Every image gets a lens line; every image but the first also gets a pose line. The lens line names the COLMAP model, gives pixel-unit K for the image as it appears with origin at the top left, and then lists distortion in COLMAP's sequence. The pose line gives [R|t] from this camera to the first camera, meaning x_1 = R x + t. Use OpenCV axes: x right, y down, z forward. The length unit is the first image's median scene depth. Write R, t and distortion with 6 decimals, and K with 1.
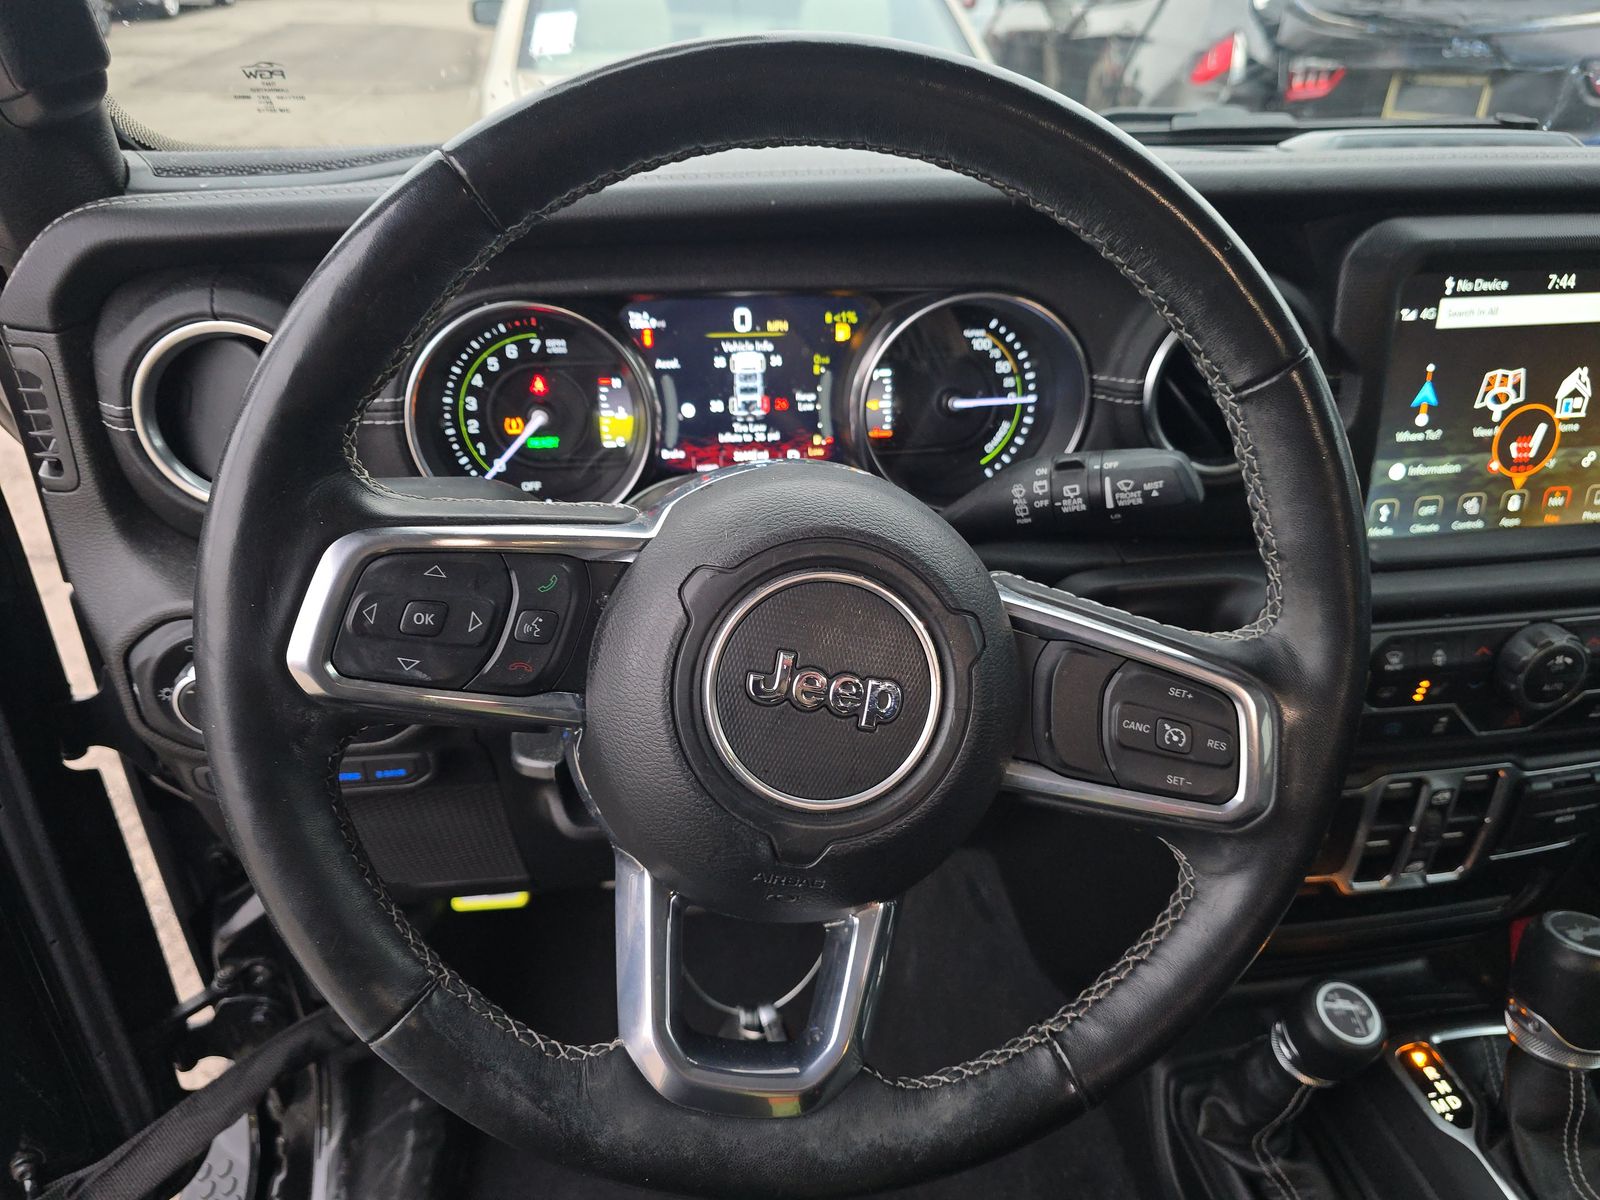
lens RADIAL K [[1068.1, 0, 800.7], [0, 1068.1, 595.2], [0, 0, 1]] dist [0.025674, -0.028490]
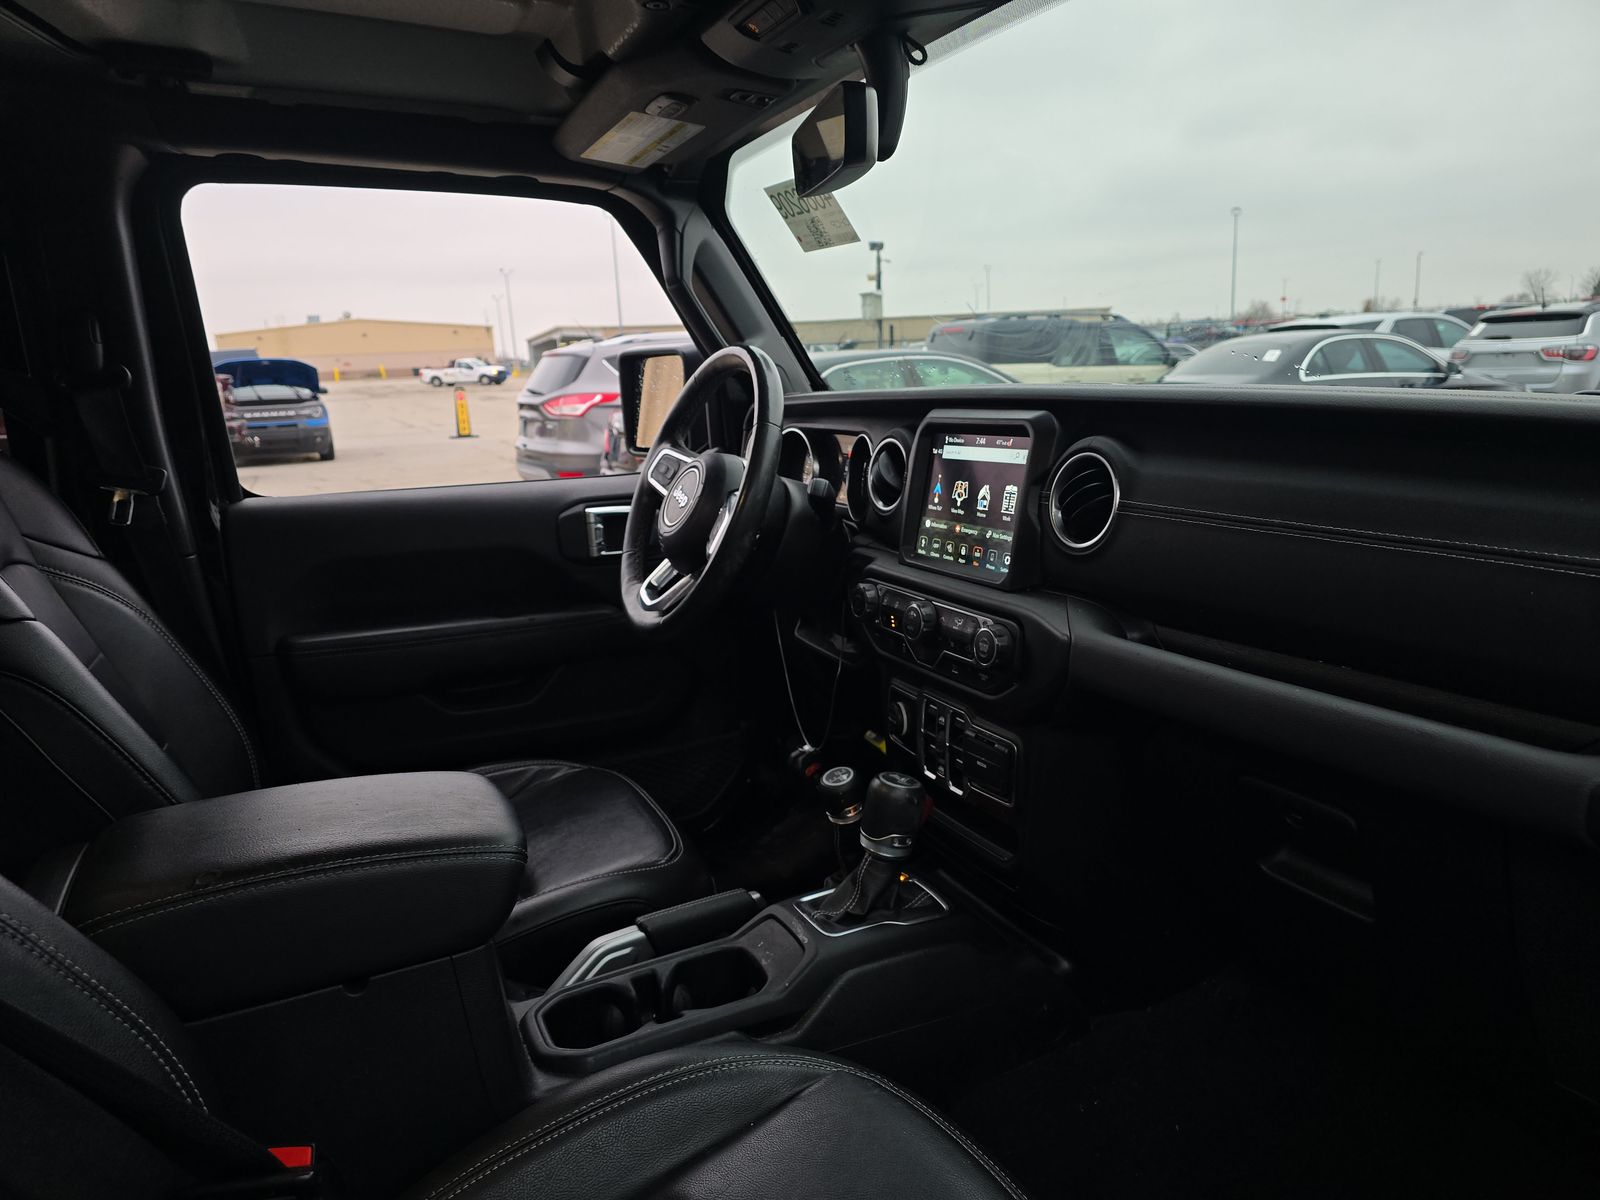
lens RADIAL K [[1068.1, 0, 800.8], [0, 1068.1, 601.6], [0, 0, 1]] dist [0.025674, -0.028490]
pose [[0.280034, 0.171303, -0.944583, 2.474822], [-0.452966, 0.891109, 0.027318, 0.078571], [0.846406, 0.420214, 0.327135, 0.157168]]
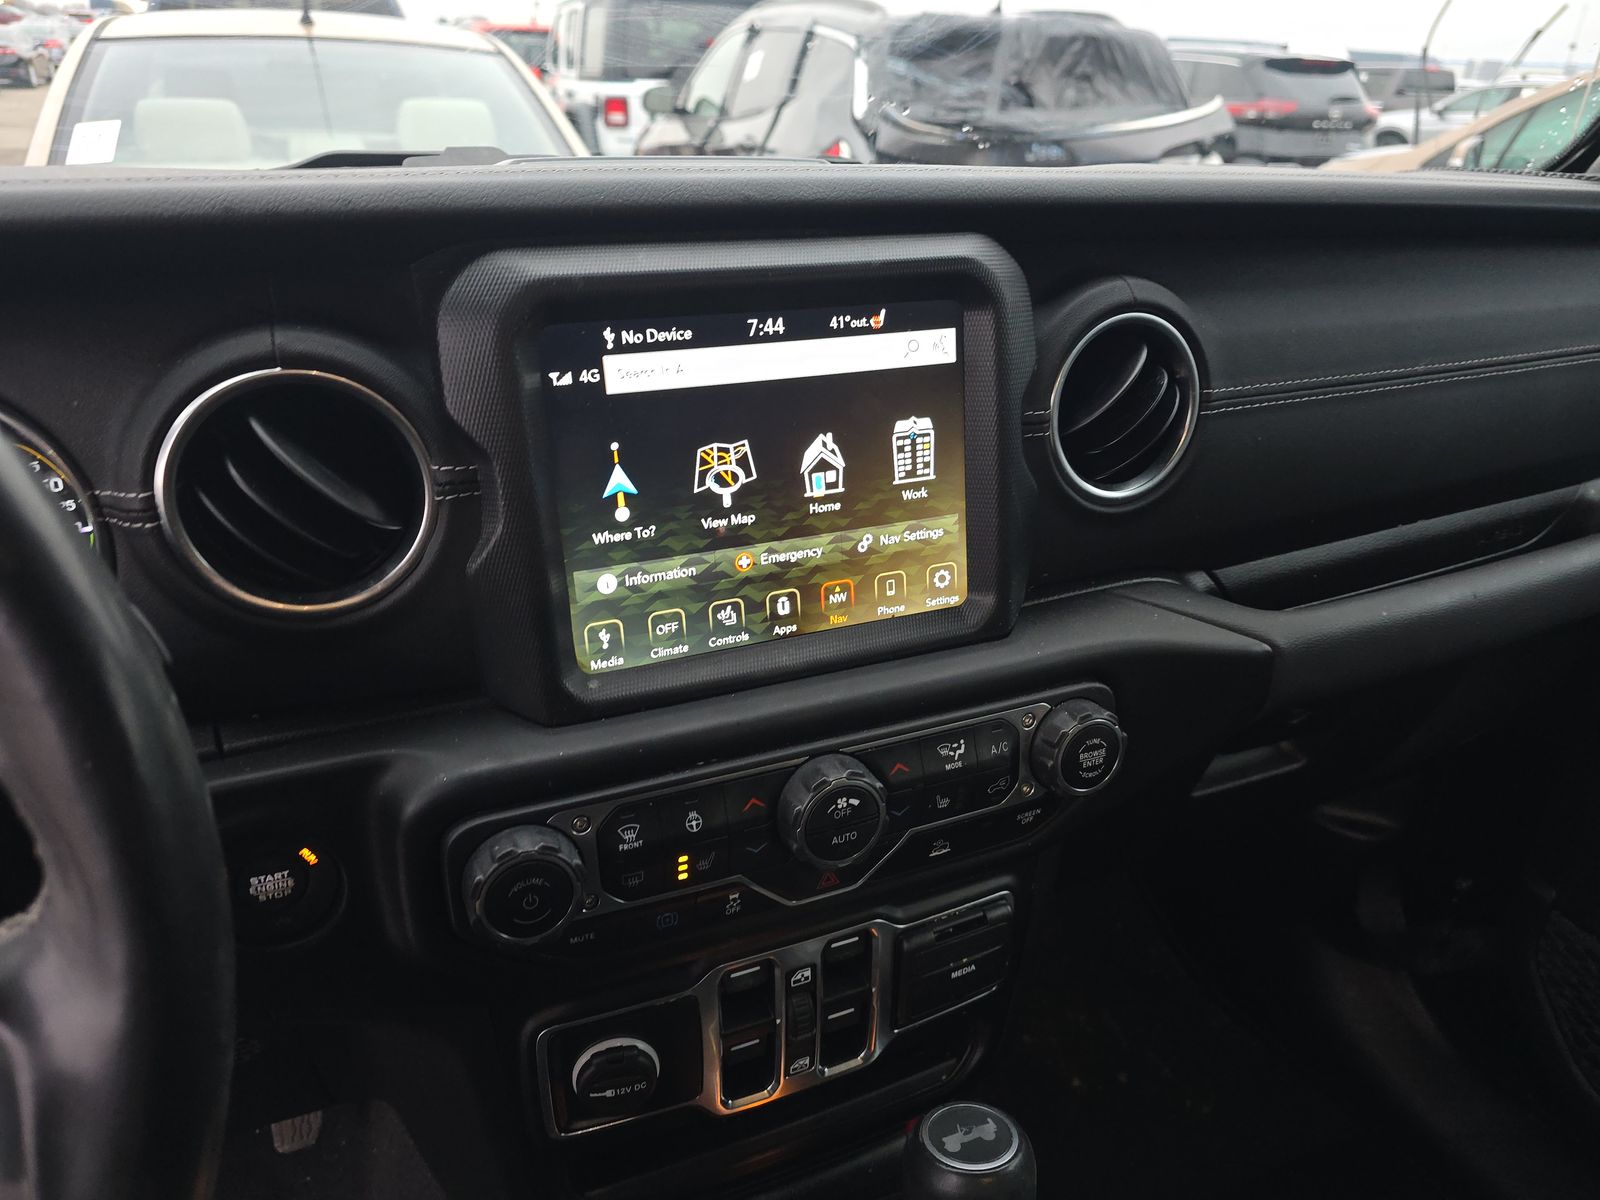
lens RADIAL K [[1068.1, 0, 801.6], [0, 1068.1, 610.2], [0, 0, 1]] dist [0.025674, -0.028490]
pose [[0.969094, -0.103848, 0.223770, 0.510205], [0.122435, 0.989946, -0.070821, -0.026118], [-0.214165, 0.096030, 0.972066, 0.237992]]
